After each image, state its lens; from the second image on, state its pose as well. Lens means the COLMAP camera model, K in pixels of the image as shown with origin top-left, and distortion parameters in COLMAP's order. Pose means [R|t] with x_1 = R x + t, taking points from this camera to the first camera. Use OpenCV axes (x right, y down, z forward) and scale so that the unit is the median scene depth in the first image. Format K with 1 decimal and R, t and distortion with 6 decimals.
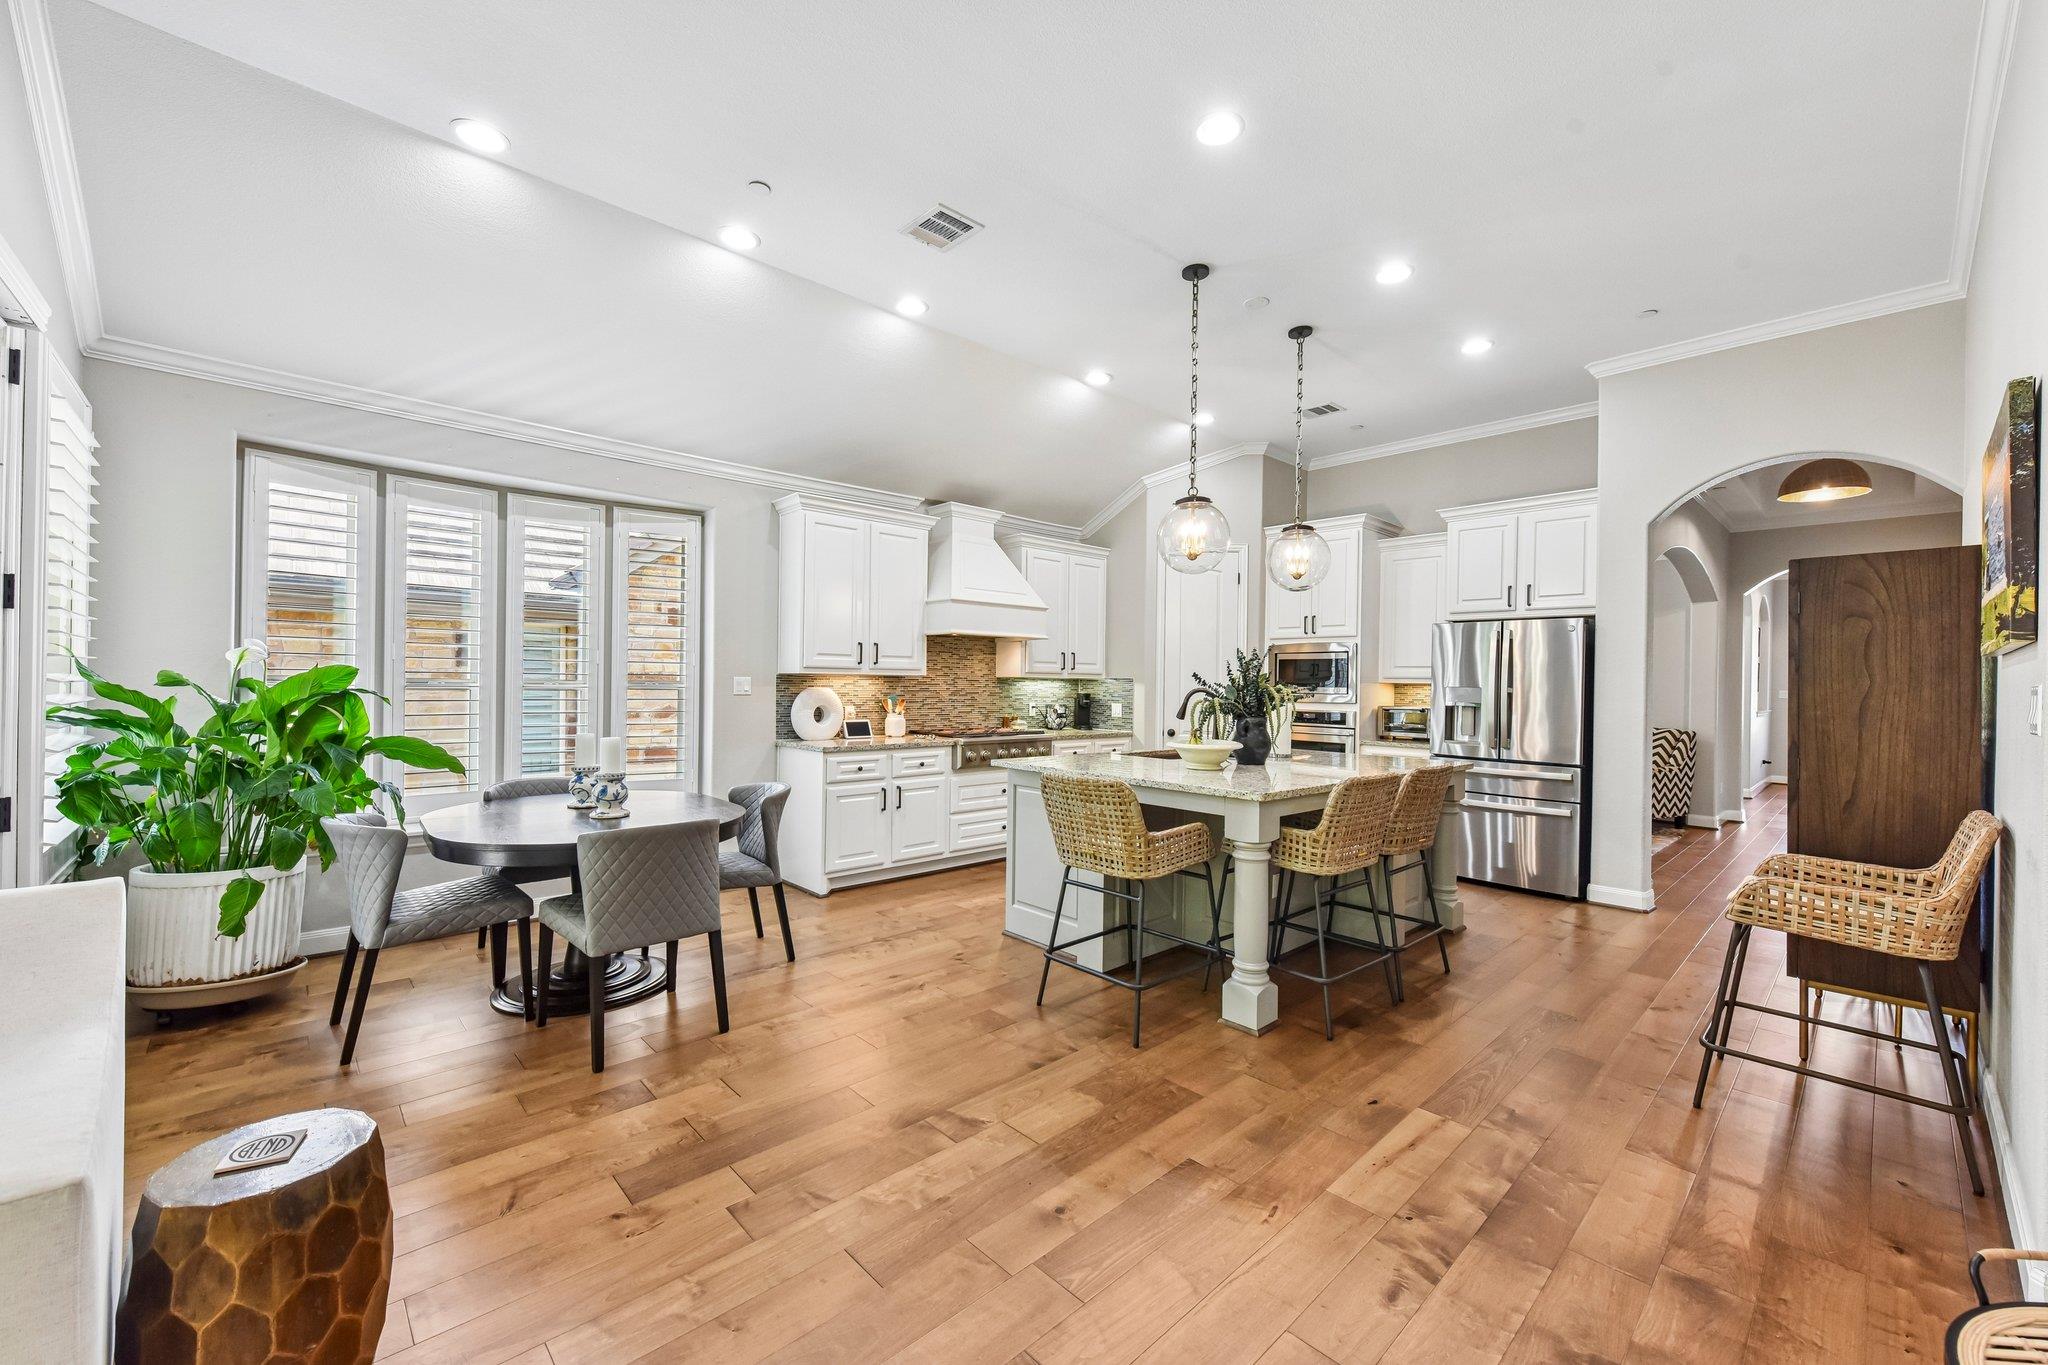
lens RADIAL K [[809.8, 0, 1027.1], [0, 809.8, 680.3], [0, 0, 1]] dist [0.001492, -0.001300]
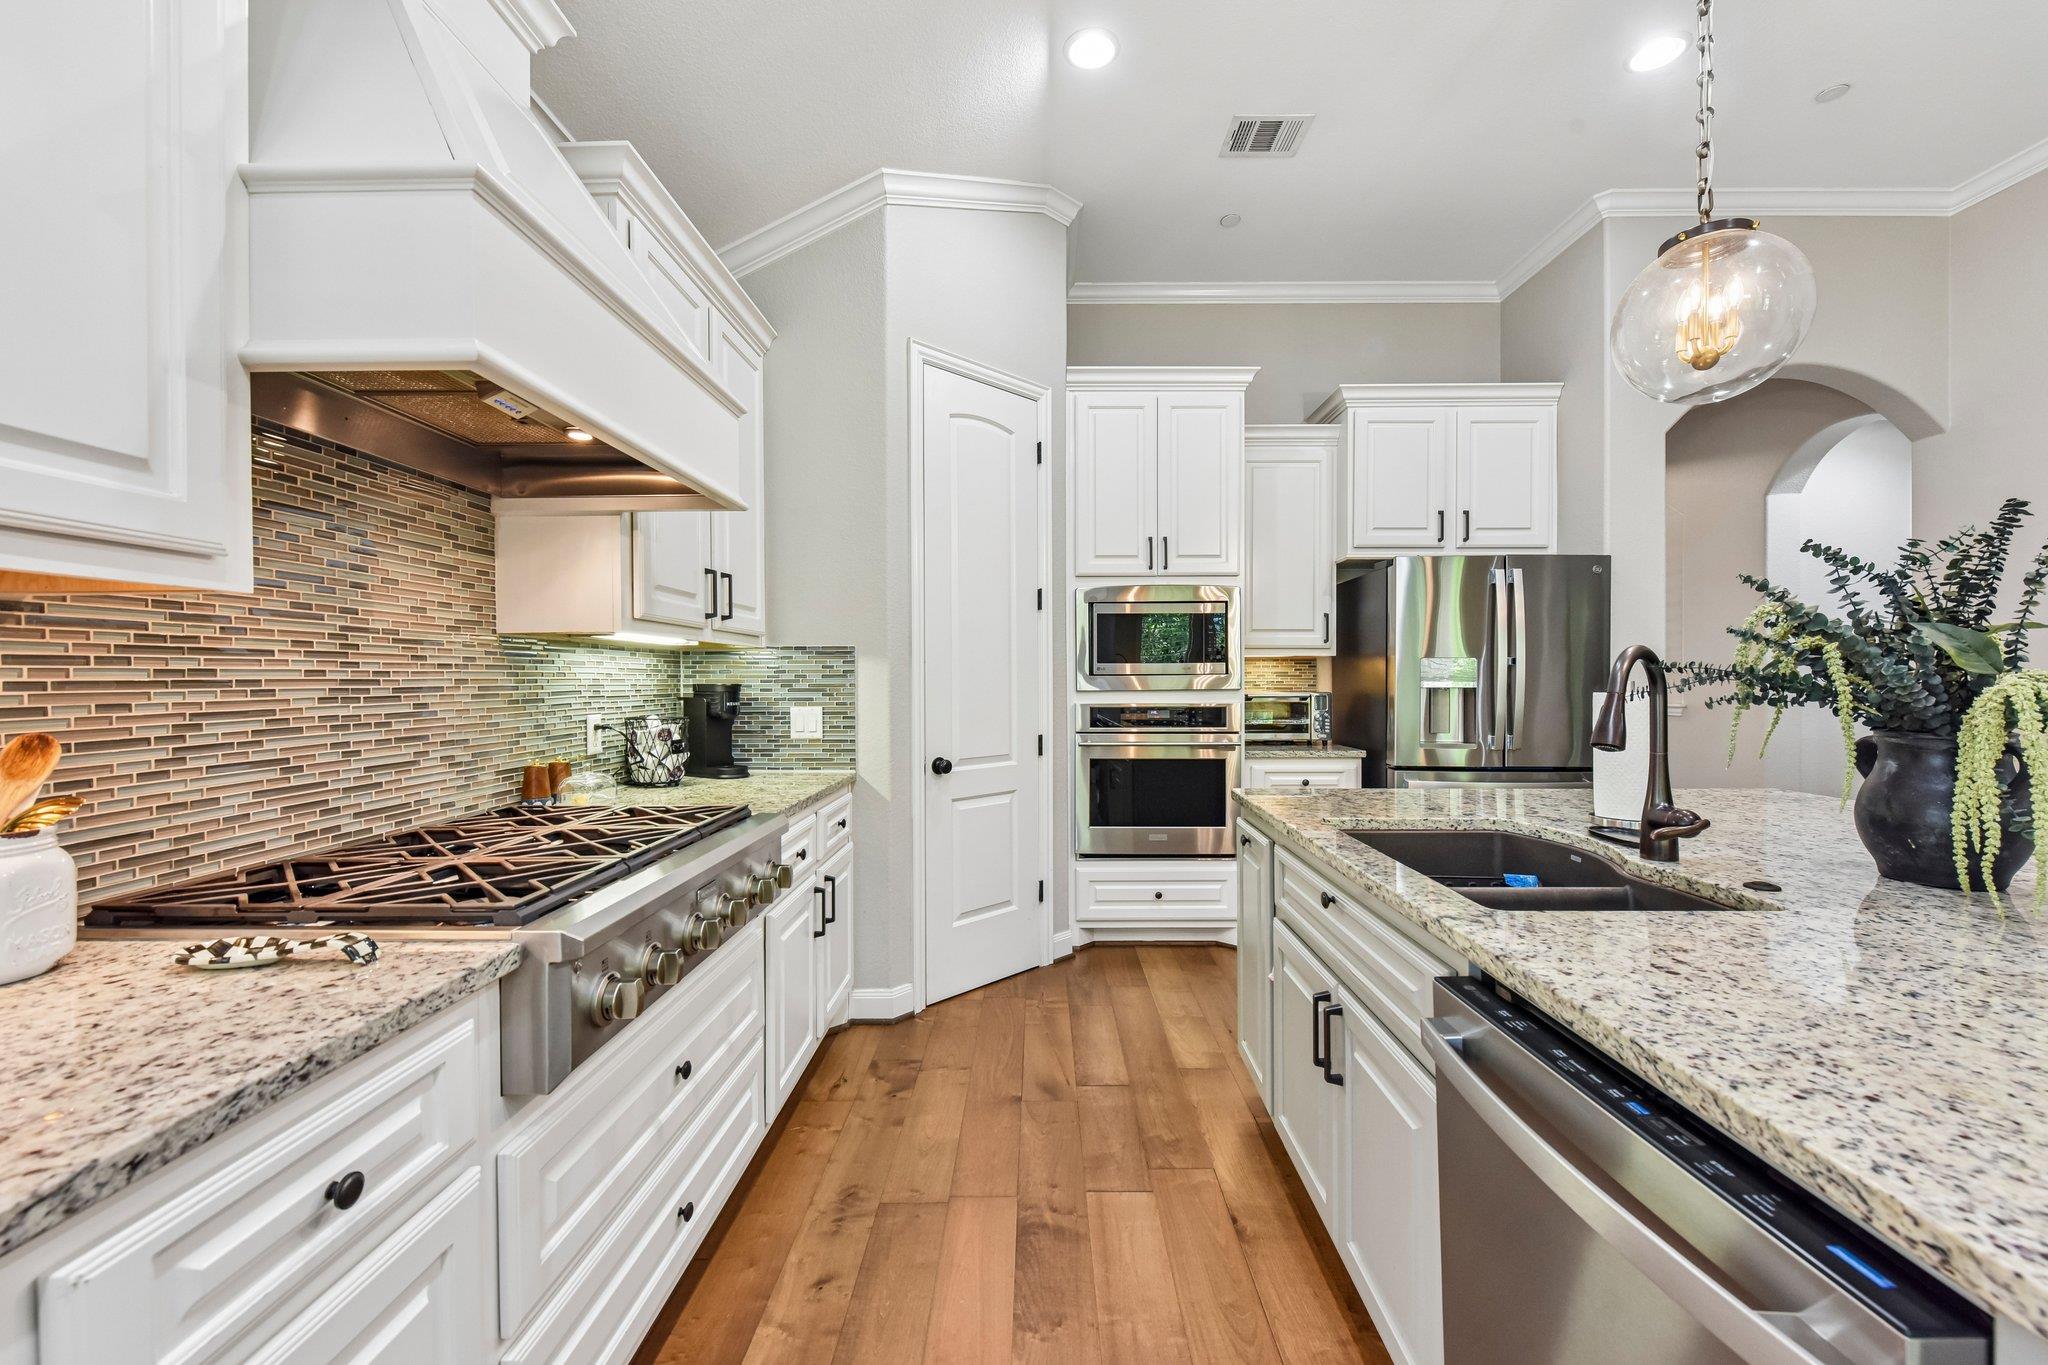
lens RADIAL K [[809.8, 0, 1029.0], [0, 809.8, 684.4], [0, 0, 1]] dist [0.001492, -0.001300]
pose [[0.684743, -0.021281, 0.728474, -0.149147], [0.011221, 0.999763, 0.018659, 0.013976], [-0.728698, -0.004602, 0.684819, 0.817895]]
